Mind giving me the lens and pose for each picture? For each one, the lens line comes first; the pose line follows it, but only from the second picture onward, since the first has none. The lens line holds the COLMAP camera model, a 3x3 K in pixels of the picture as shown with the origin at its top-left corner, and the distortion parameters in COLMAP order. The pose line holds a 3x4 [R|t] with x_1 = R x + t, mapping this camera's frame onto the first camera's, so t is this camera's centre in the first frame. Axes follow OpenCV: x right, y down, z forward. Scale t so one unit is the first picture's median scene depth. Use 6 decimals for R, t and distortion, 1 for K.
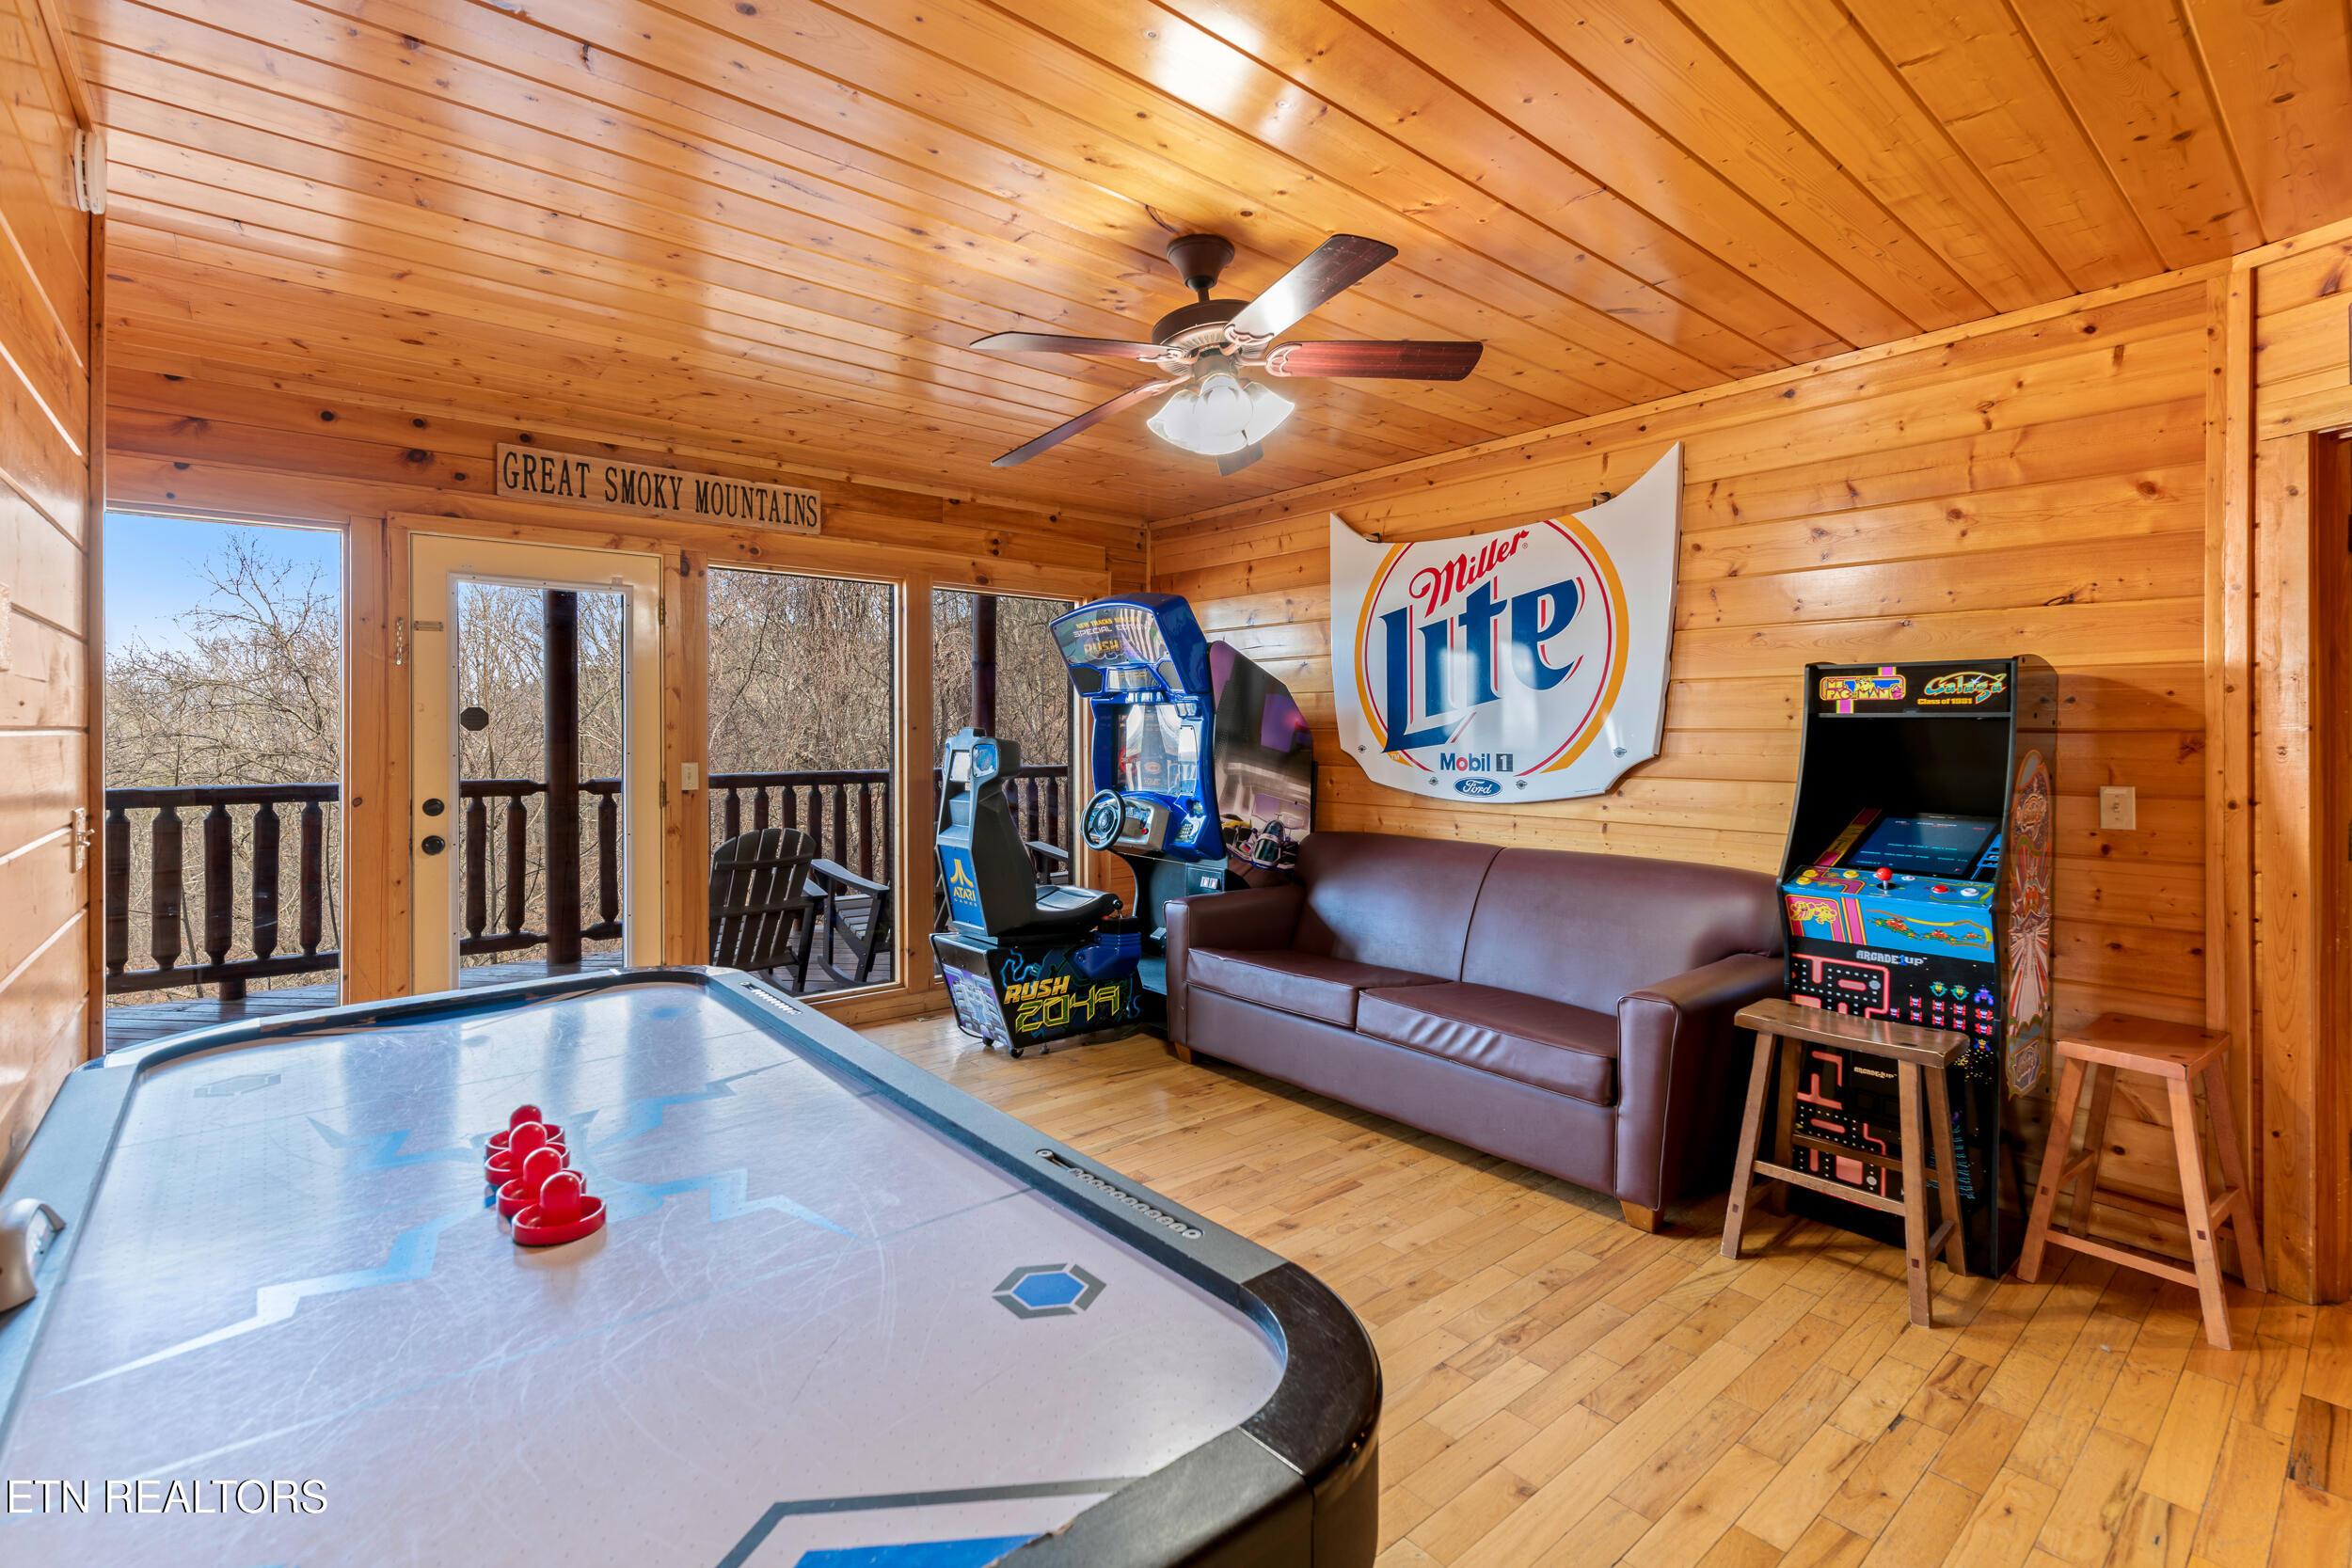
lens RADIAL K [[1051.3, 0, 1158.5], [0, 1051.3, 736.3], [0, 0, 1]] dist [-0.000276, 0.000280]
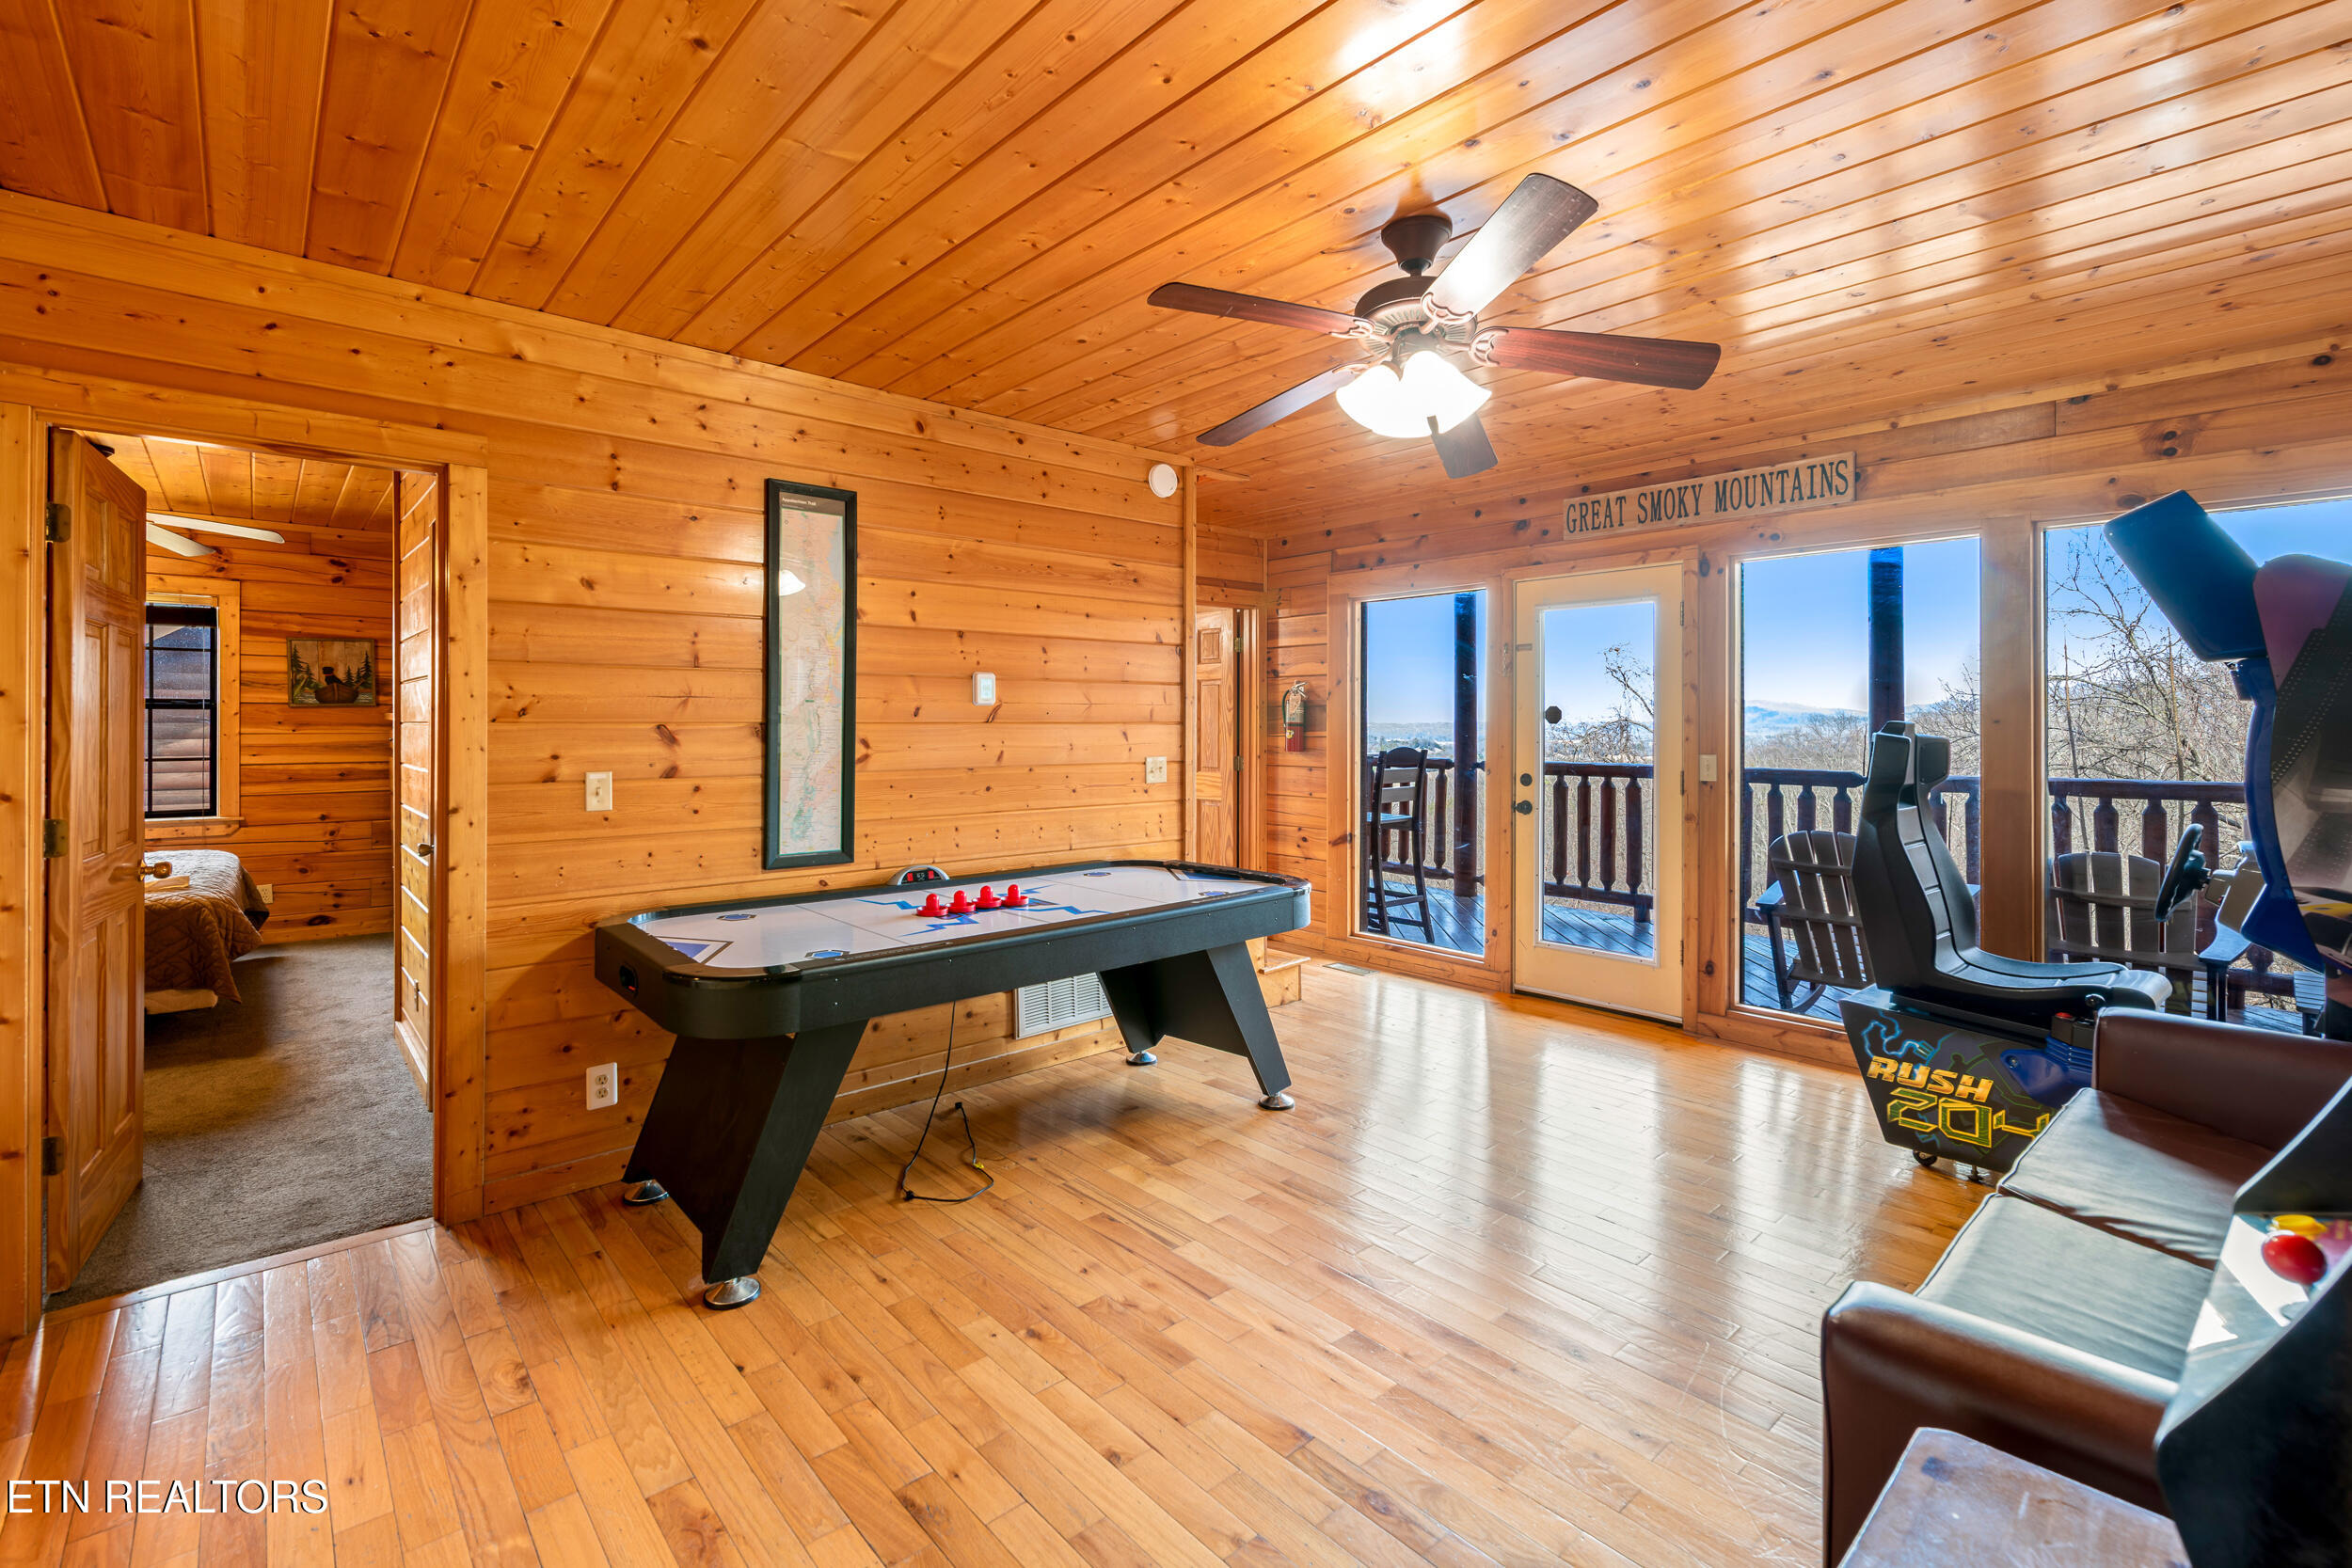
lens RADIAL K [[1051.3, 0, 1147.3], [0, 1051.3, 724.0], [0, 0, 1]] dist [-0.000276, 0.000280]
pose [[0.017411, 0.001040, -0.999848, 0.617445], [-0.006551, 0.999978, 0.000926, -0.003103], [0.999827, 0.006534, 0.017417, 0.449921]]
